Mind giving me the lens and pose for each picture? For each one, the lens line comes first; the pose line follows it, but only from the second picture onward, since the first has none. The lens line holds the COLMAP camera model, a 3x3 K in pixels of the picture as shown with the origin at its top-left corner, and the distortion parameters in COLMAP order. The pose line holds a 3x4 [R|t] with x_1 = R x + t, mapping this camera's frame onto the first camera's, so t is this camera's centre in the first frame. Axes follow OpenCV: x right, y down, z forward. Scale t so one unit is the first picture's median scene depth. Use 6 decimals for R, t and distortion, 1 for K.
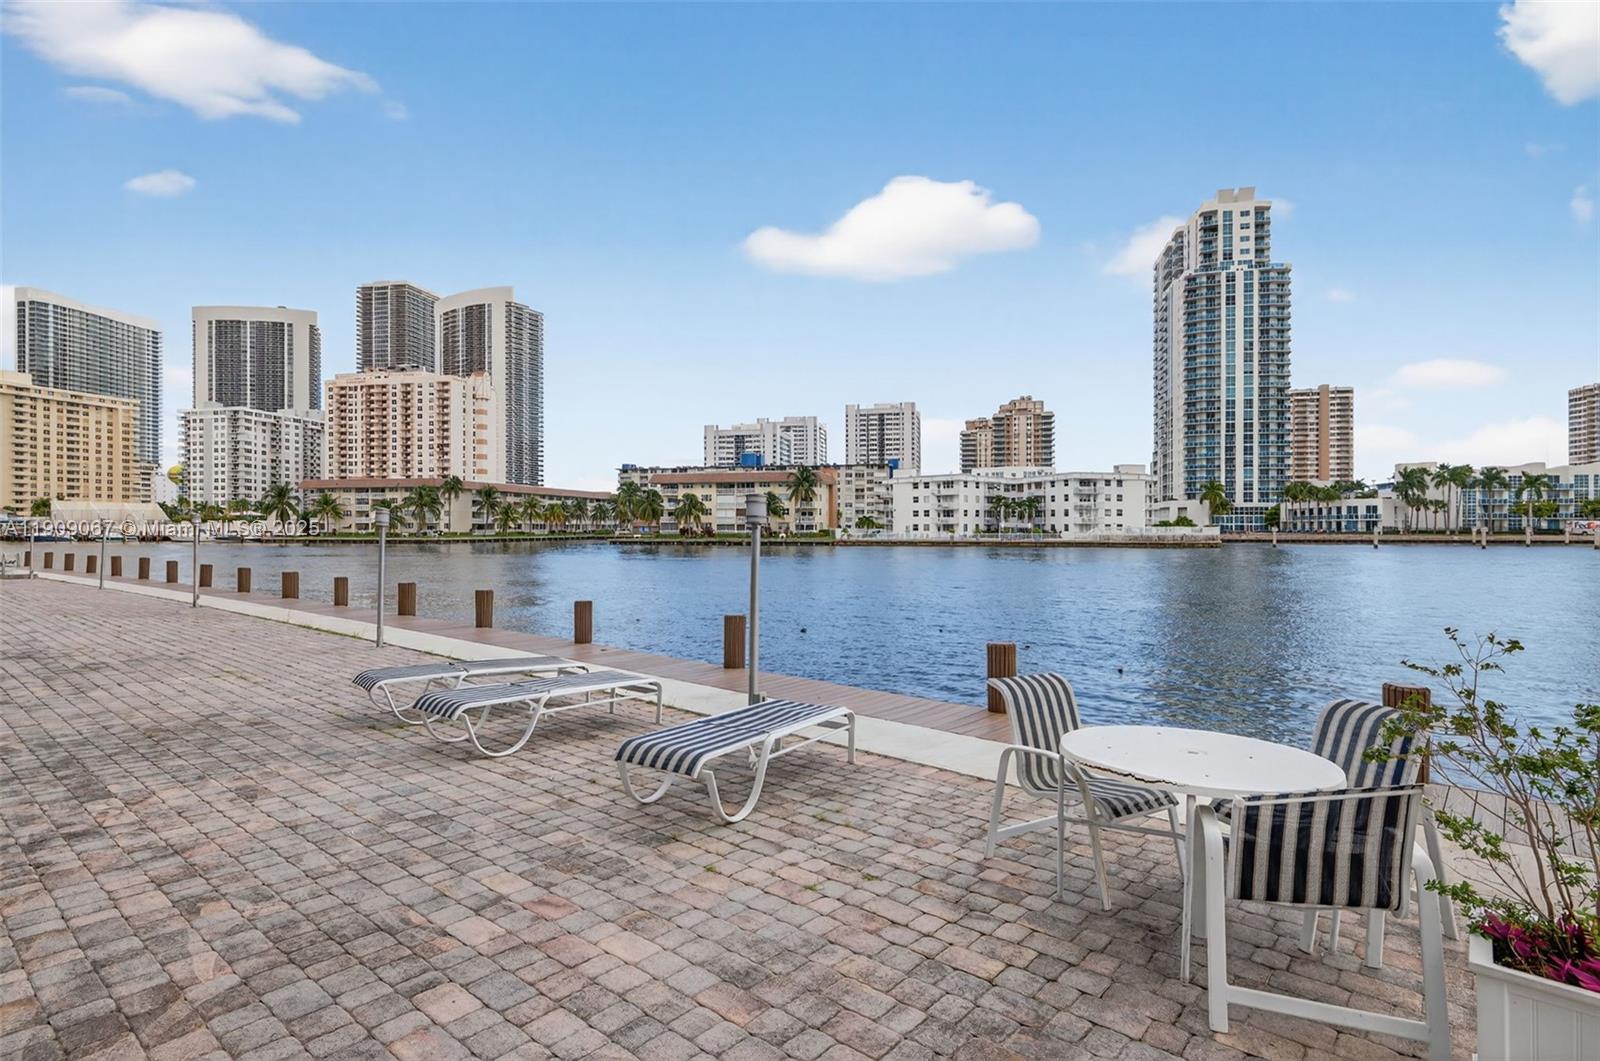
lens RADIAL K [[812.8, 0, 793.8], [0, 812.8, 529.2], [0, 0, 1]] dist [0.000006, 0.000536]
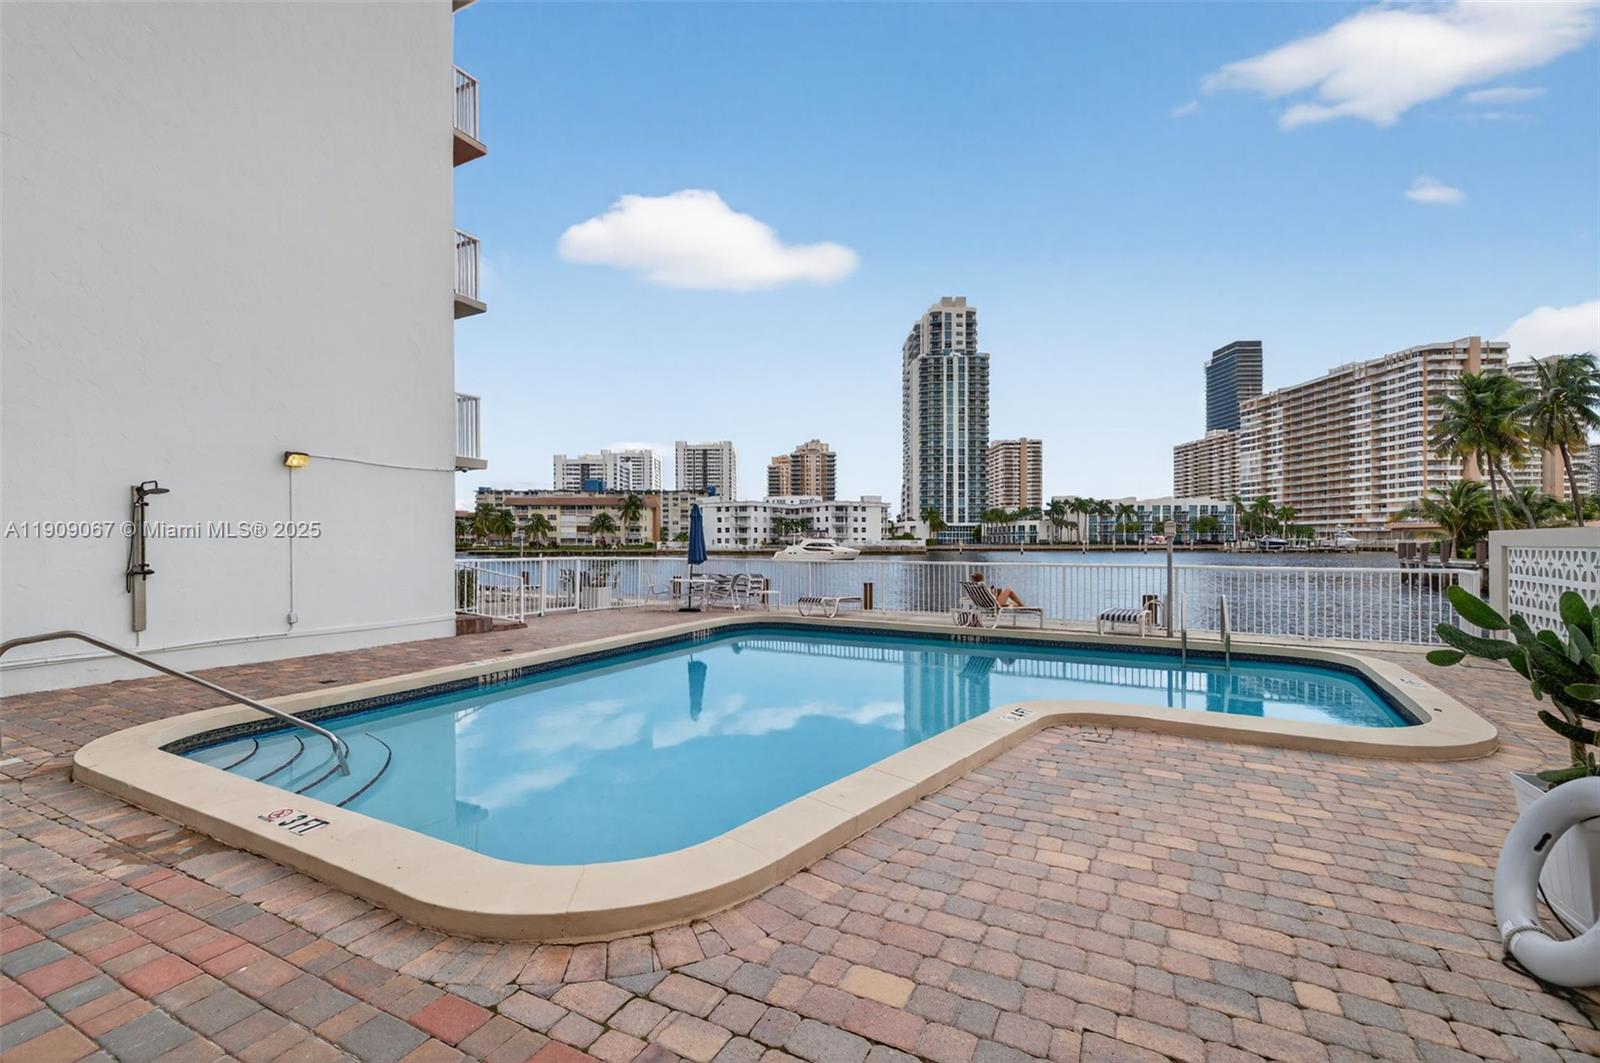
lens RADIAL K [[672.9, 0, 793.0], [0, 672.9, 541.2], [0, 0, 1]] dist [0.018029, -0.009751]
pose [[0.974359, -0.001694, 0.224992, 0.014310], [0.001954, 0.999998, -0.000933, 0.000020], [-0.224990, 0.001349, 0.974360, -0.066002]]
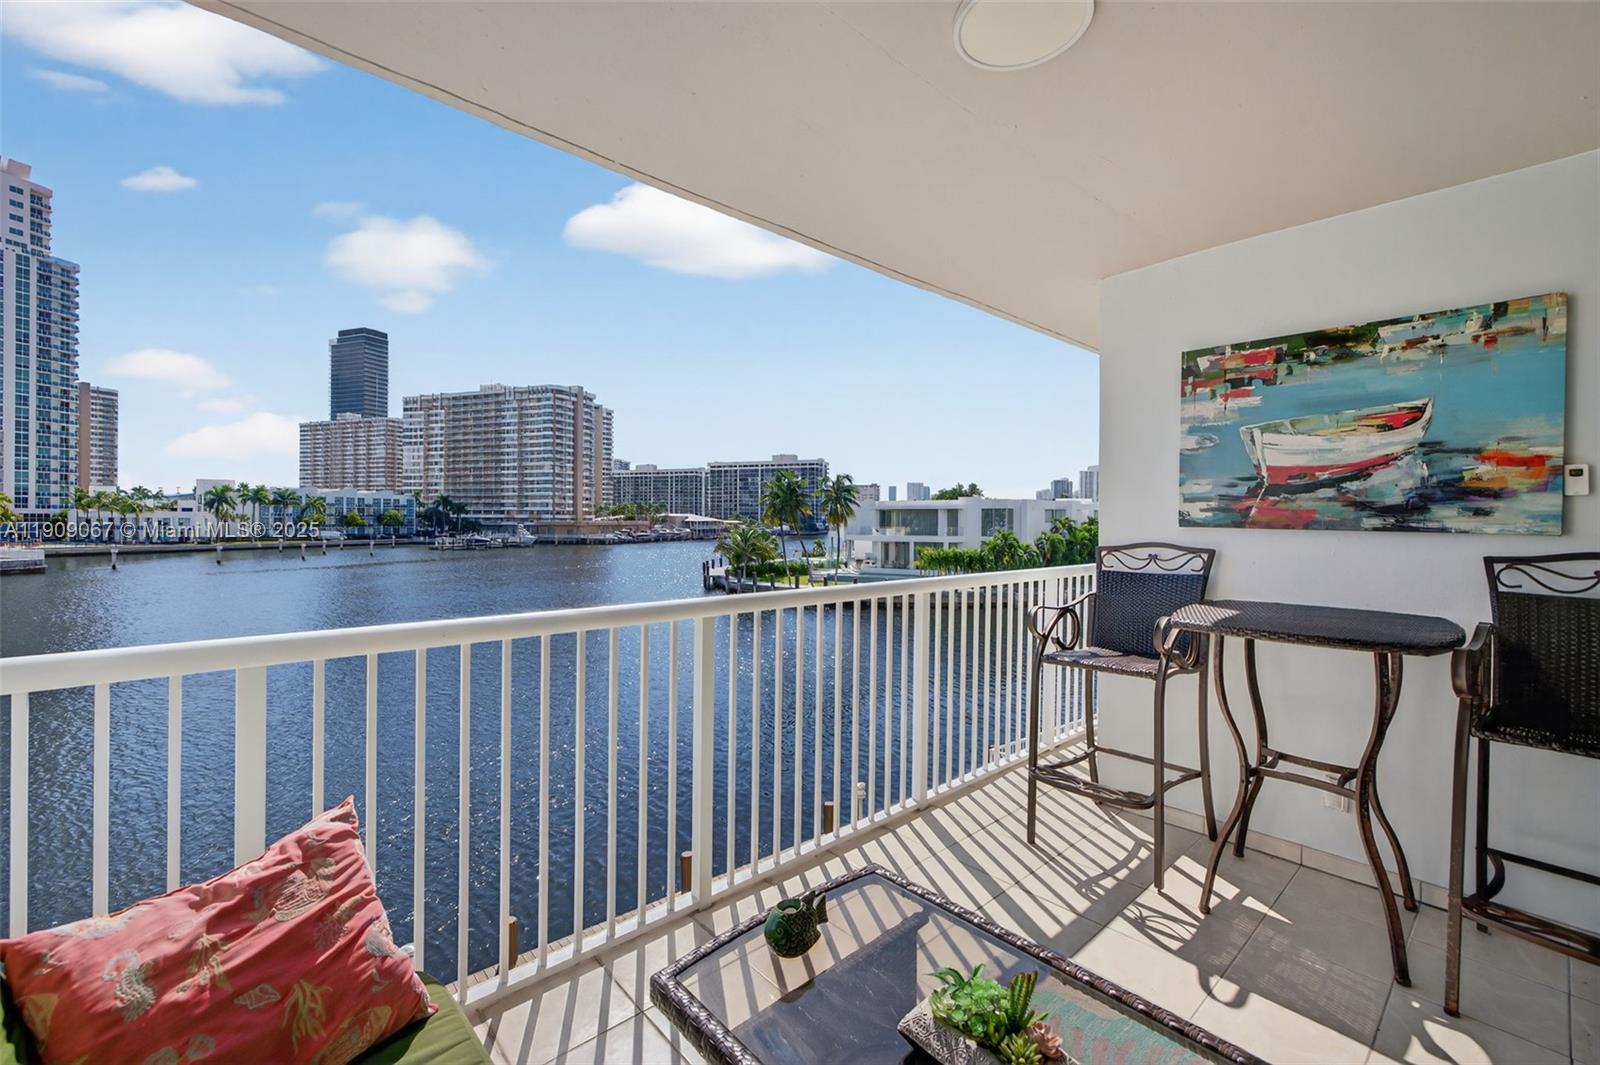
lens RADIAL K [[667.9, 0, 796.8], [0, 667.9, 521.2], [0, 0, 1]] dist [0.001217, 0.000356]
pose [[0.146010, -0.000582, 0.989283, -0.059339], [-0.005308, 0.999985, 0.001372, -0.024065], [-0.989269, -0.005452, 0.146005, 0.025604]]
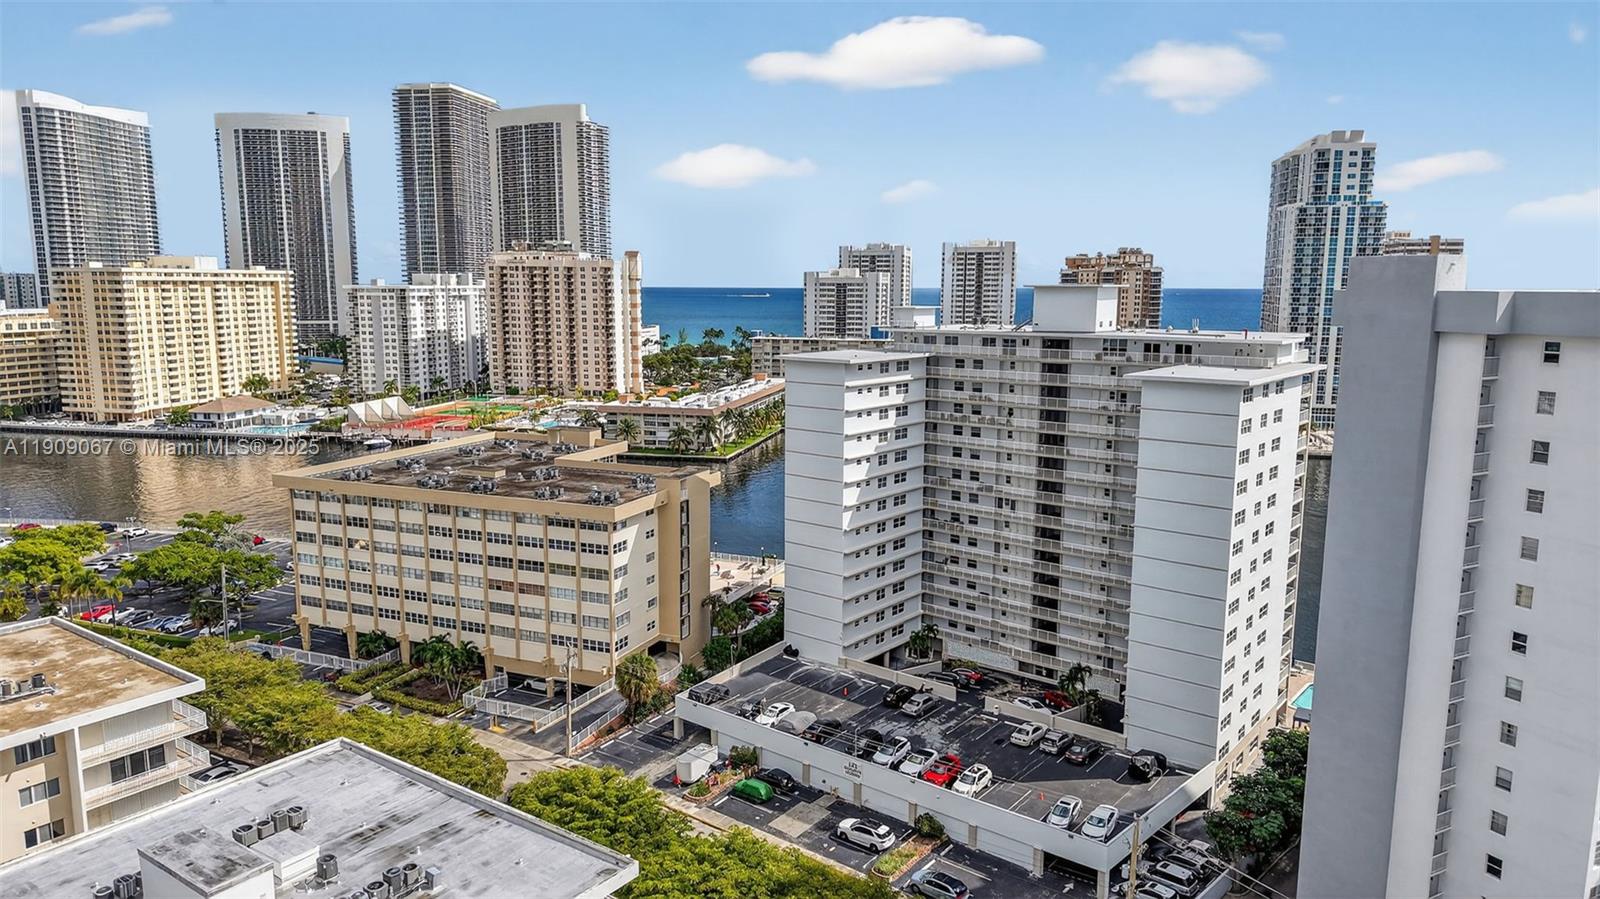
lens RADIAL K [[1065.7, 0, 800.0], [0, 1065.7, 449.5], [0, 0, 1]] dist [0.006733, 0.002106]
pose [[0.999728, 0.003973, 0.022961, -0.261872], [-0.007397, 0.988499, 0.151045, -0.198894], [-0.022097, -0.151174, 0.988260, -0.541840]]
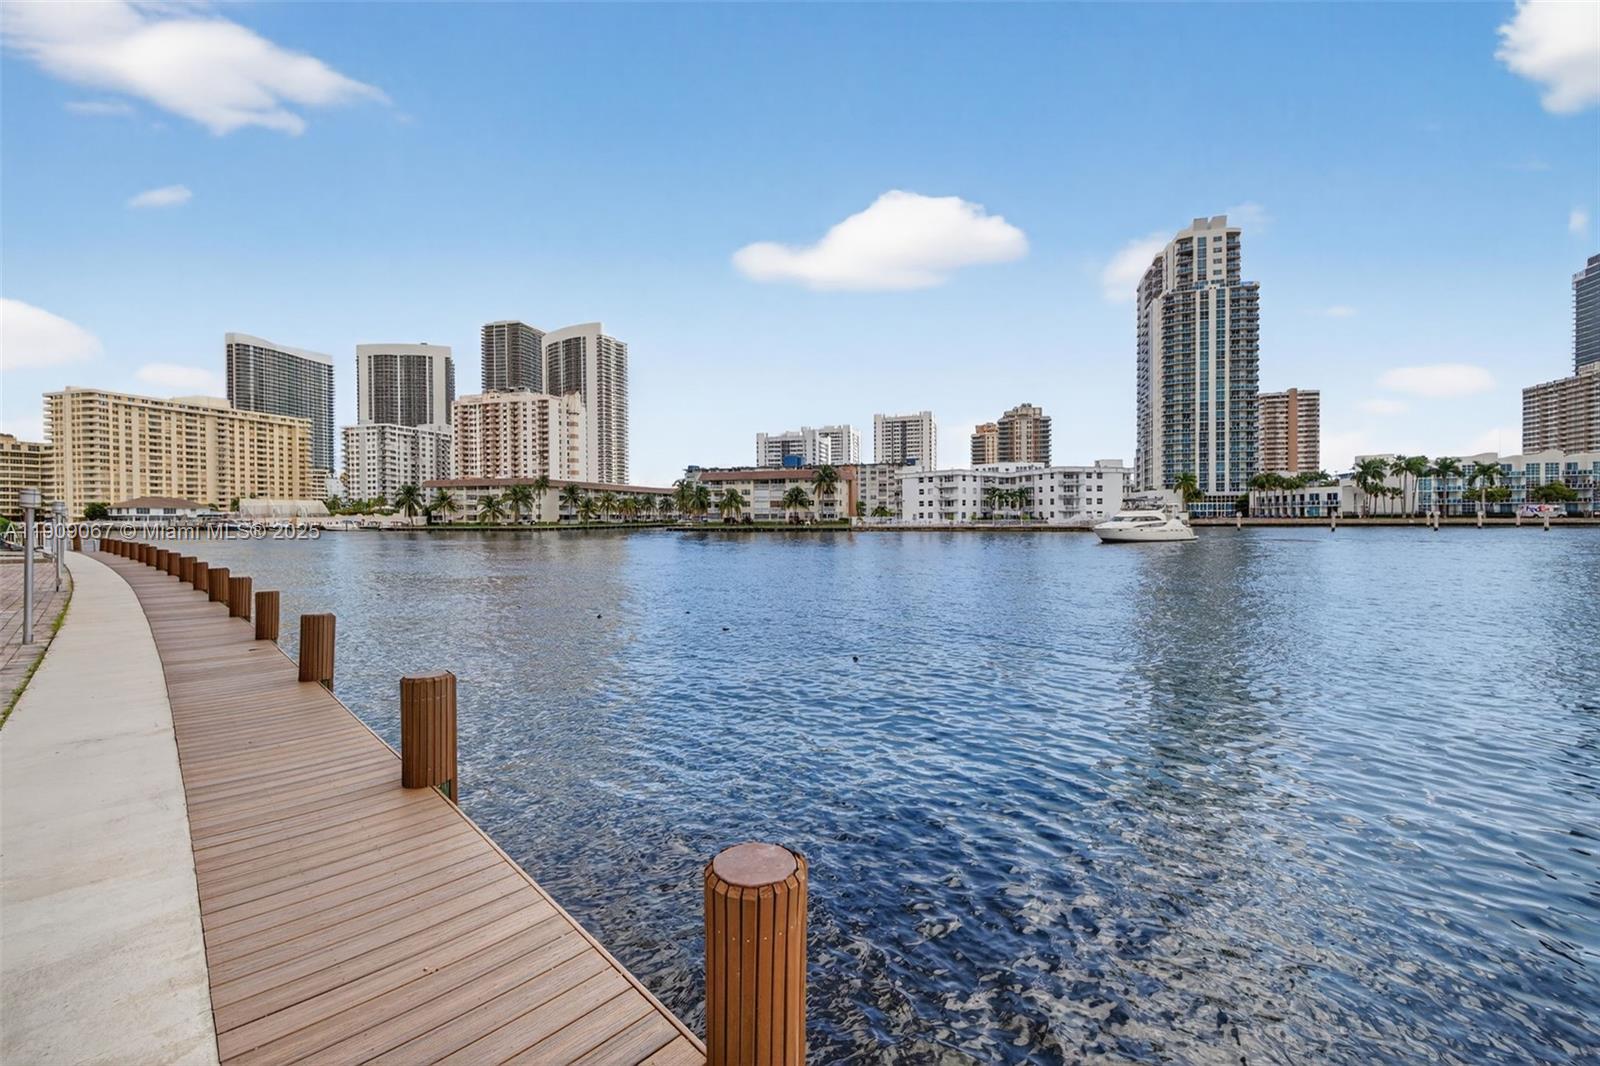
lens RADIAL K [[663.8, 0, 792.4], [0, 663.8, 525.1], [0, 0, 1]] dist [0.007320, -0.002718]
pose [[0.997571, -0.006048, -0.069390, 0.020864], [0.006852, 0.999912, 0.011345, -0.000130], [0.069316, -0.011793, 0.997525, 0.019304]]
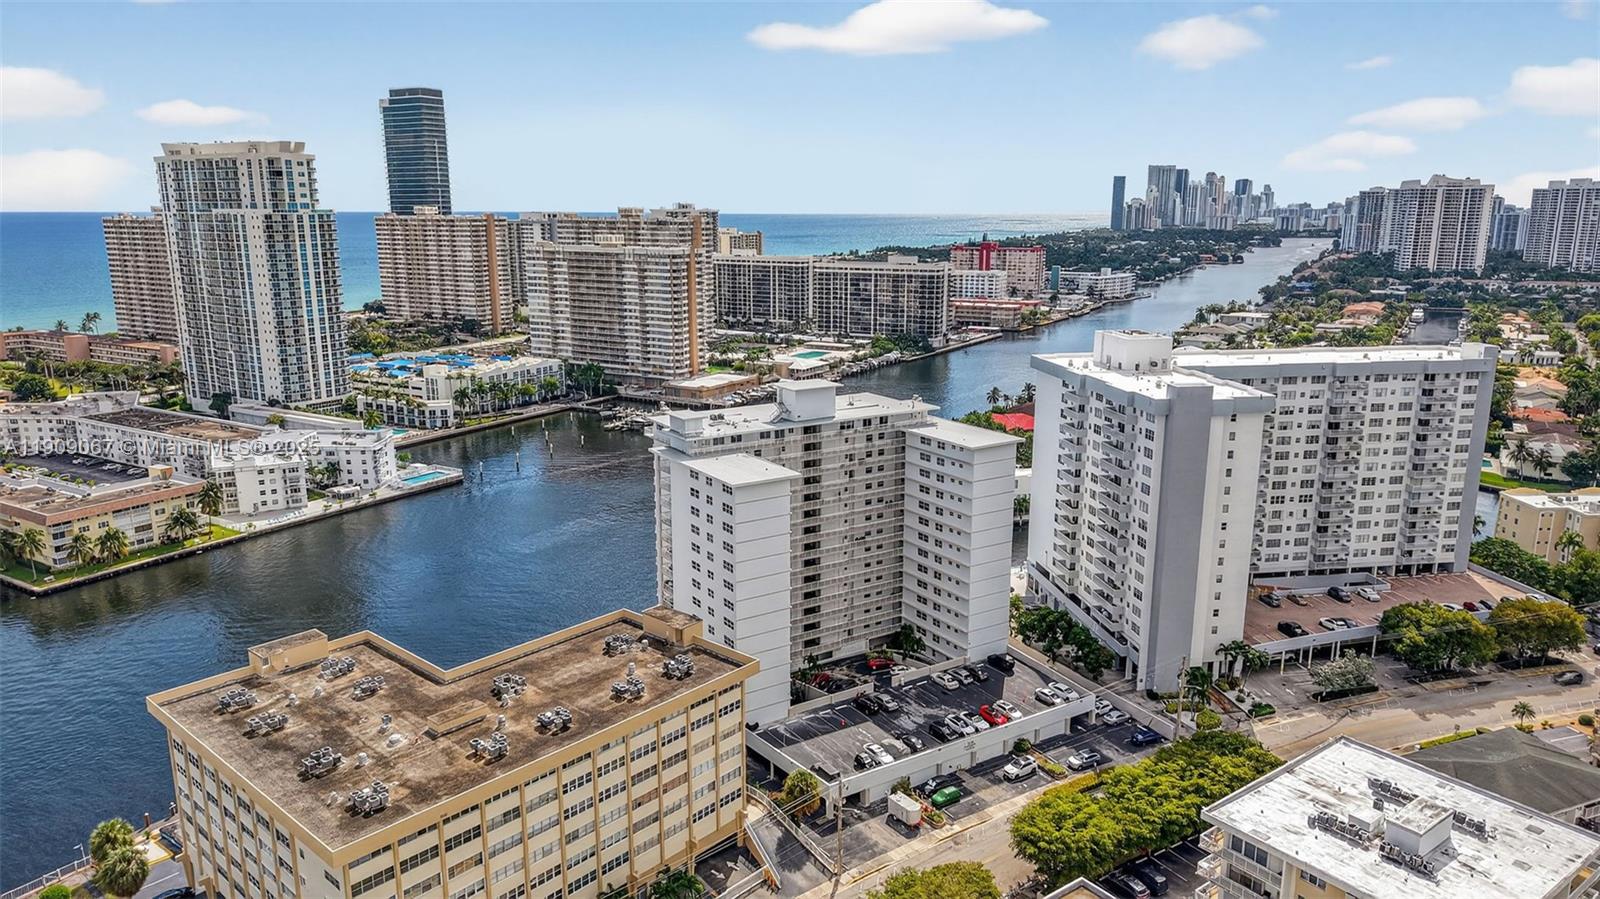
lens RADIAL K [[1065.7, 0, 800.0], [0, 1065.7, 449.5], [0, 0, 1]] dist [0.006733, 0.002106]
pose [[0.297252, -0.209591, 0.931511, -0.818749], [0.003664, 0.975853, 0.218398, -0.319469], [-0.954792, -0.061506, 0.290842, -0.216127]]
